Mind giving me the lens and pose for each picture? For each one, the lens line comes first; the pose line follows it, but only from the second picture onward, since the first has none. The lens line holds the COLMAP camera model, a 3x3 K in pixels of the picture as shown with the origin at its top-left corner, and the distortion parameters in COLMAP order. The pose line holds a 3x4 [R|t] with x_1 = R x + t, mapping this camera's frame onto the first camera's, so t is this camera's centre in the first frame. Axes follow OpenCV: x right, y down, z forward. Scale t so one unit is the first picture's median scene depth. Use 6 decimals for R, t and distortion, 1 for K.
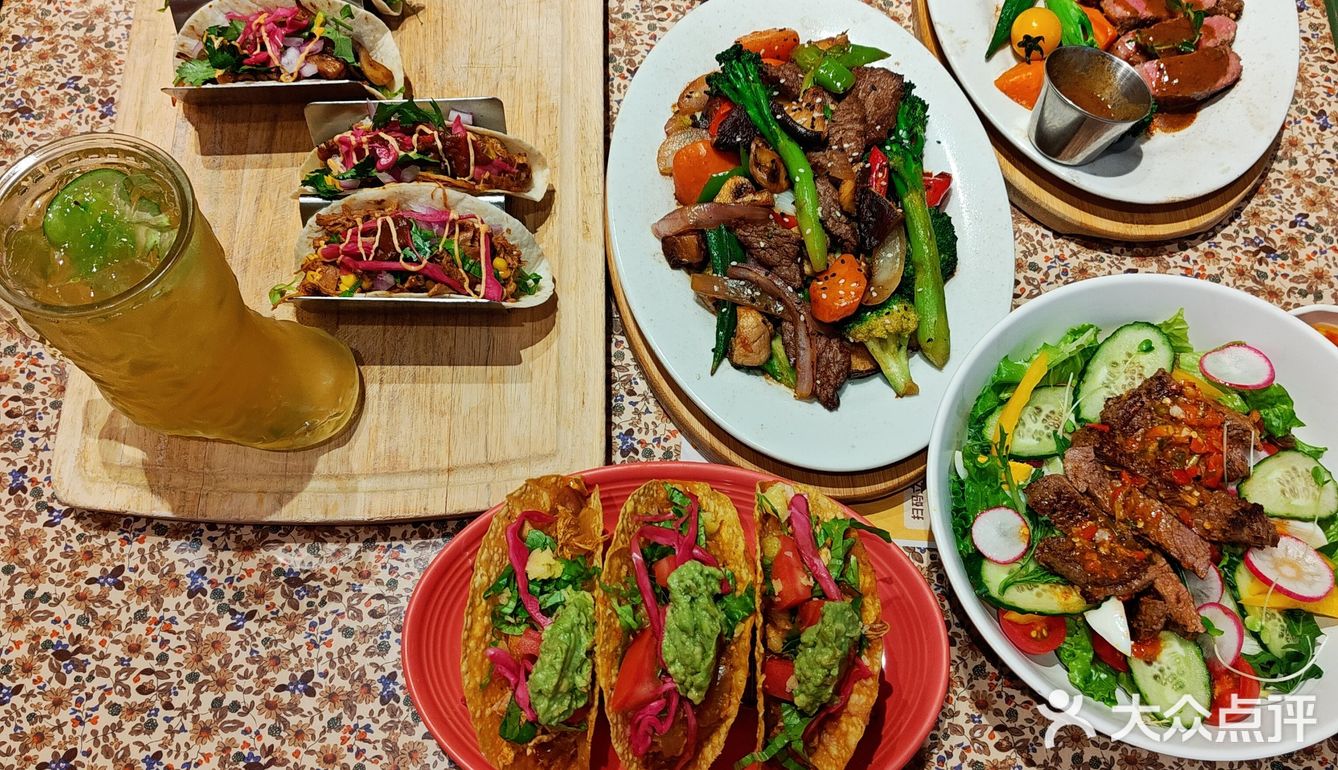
lens RADIAL K [[1212.6, 0, 673.8], [0, 1212.6, 382.7], [0, 0, 1]] dist [0.034528, 0.000000]
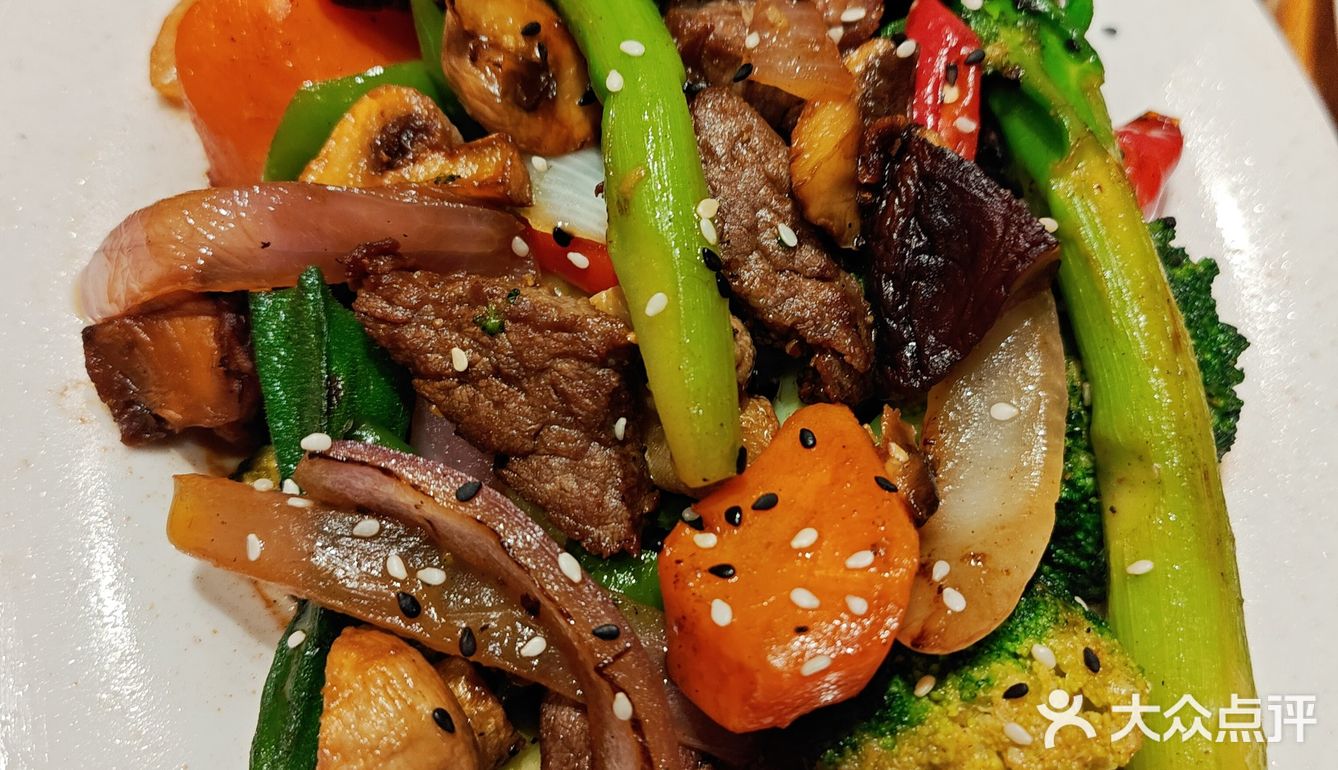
lens RADIAL K [[1212.6, 0, 666.9], [0, 1212.6, 386.7], [0, 0, 1]] dist [0.034528, 0.000000]
pose [[0.998951, 0.013088, 0.043884, 0.101478], [-0.010223, 0.997840, -0.064897, -0.093687], [-0.044638, 0.064380, 0.996927, 0.764483]]
